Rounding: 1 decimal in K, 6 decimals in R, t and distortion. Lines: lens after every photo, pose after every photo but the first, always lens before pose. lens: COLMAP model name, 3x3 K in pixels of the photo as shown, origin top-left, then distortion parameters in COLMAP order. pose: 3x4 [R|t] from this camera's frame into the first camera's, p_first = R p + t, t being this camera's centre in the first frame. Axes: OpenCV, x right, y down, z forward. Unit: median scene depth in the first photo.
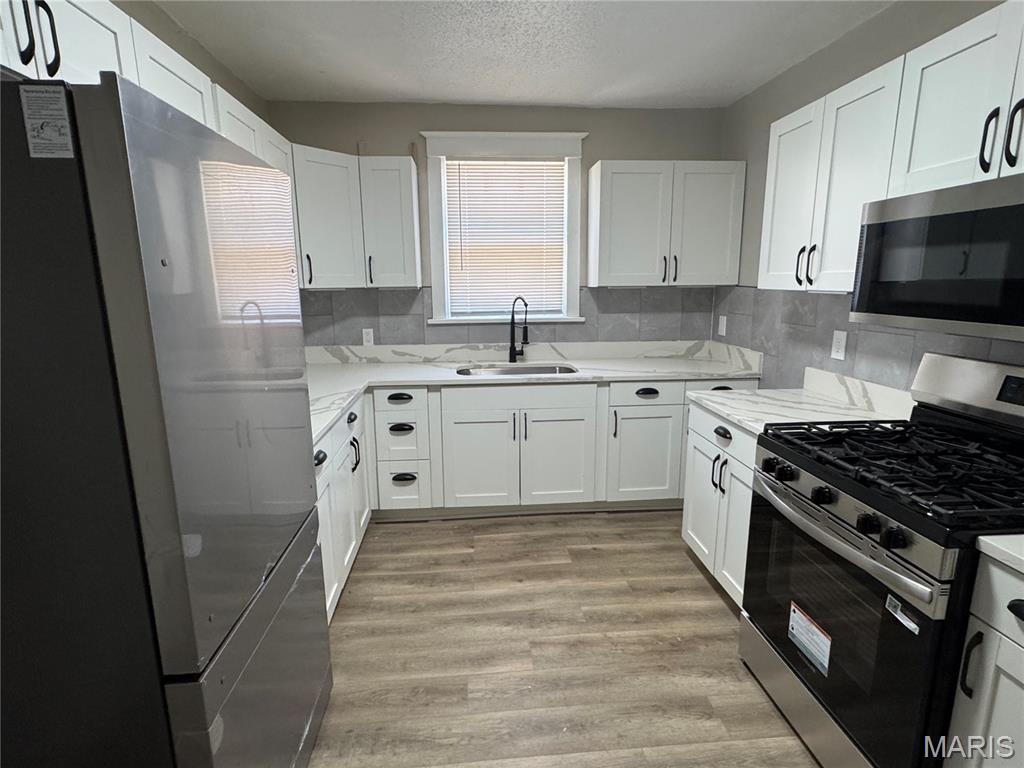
lens RADIAL K [[528.2, 0, 510.7], [0, 528.2, 384.3], [0, 0, 1]] dist [-0.001915, 0.000596]
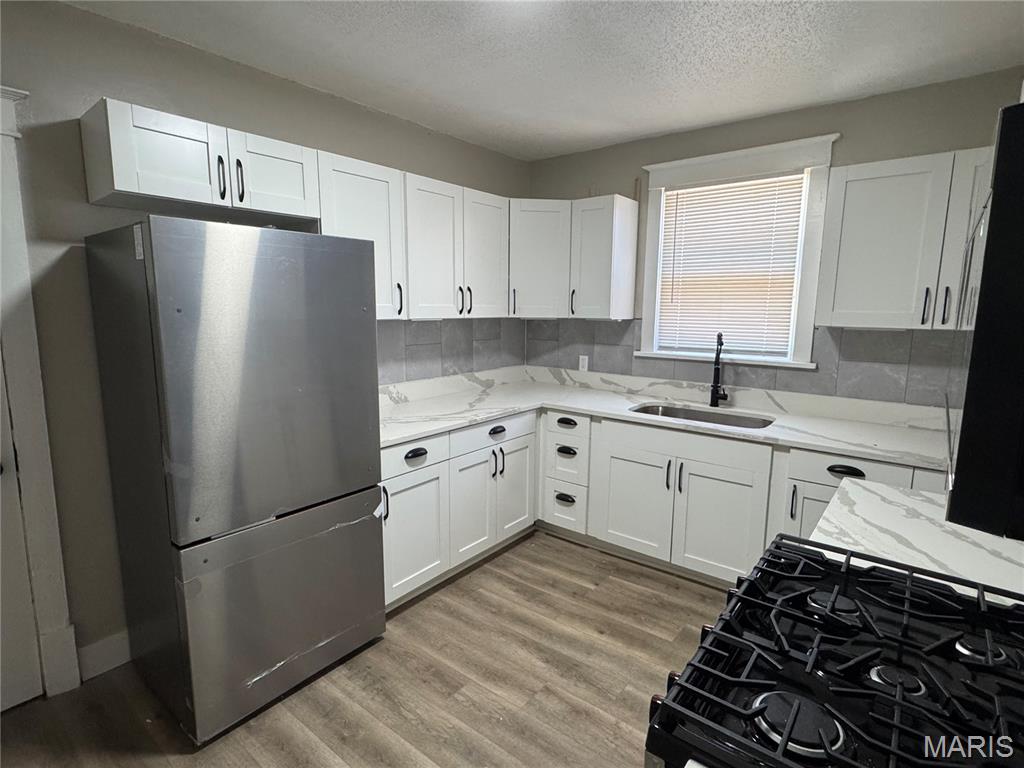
lens RADIAL K [[527.8, 0, 509.7], [0, 527.8, 384.7], [0, 0, 1]] dist [-0.001742, -0.000132]
pose [[0.727058, 0.118597, -0.676255, 0.414500], [-0.146610, 0.989068, 0.015832, -0.049071], [0.670740, 0.087635, 0.736497, 0.133855]]
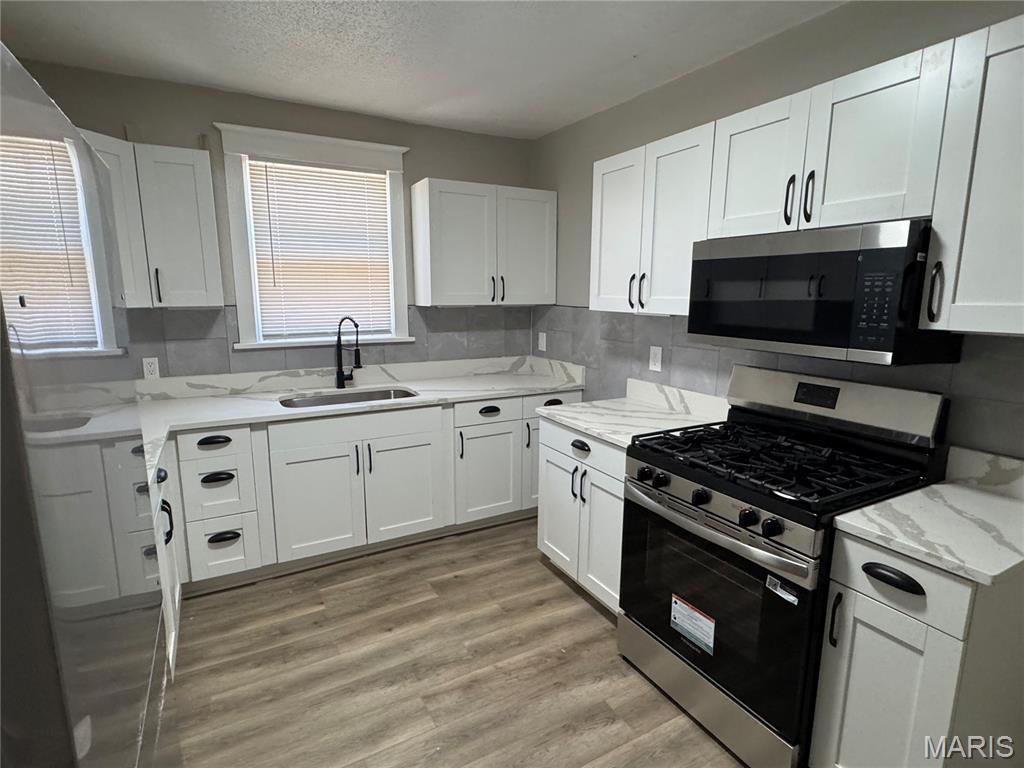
lens RADIAL K [[528.2, 0, 510.7], [0, 528.2, 384.3], [0, 0, 1]] dist [-0.001915, 0.000596]
pose [[0.912492, -0.059918, 0.404682, -0.115269], [0.068221, 0.997651, -0.006115, -0.026923], [-0.403365, 0.033188, 0.914437, 0.057772]]
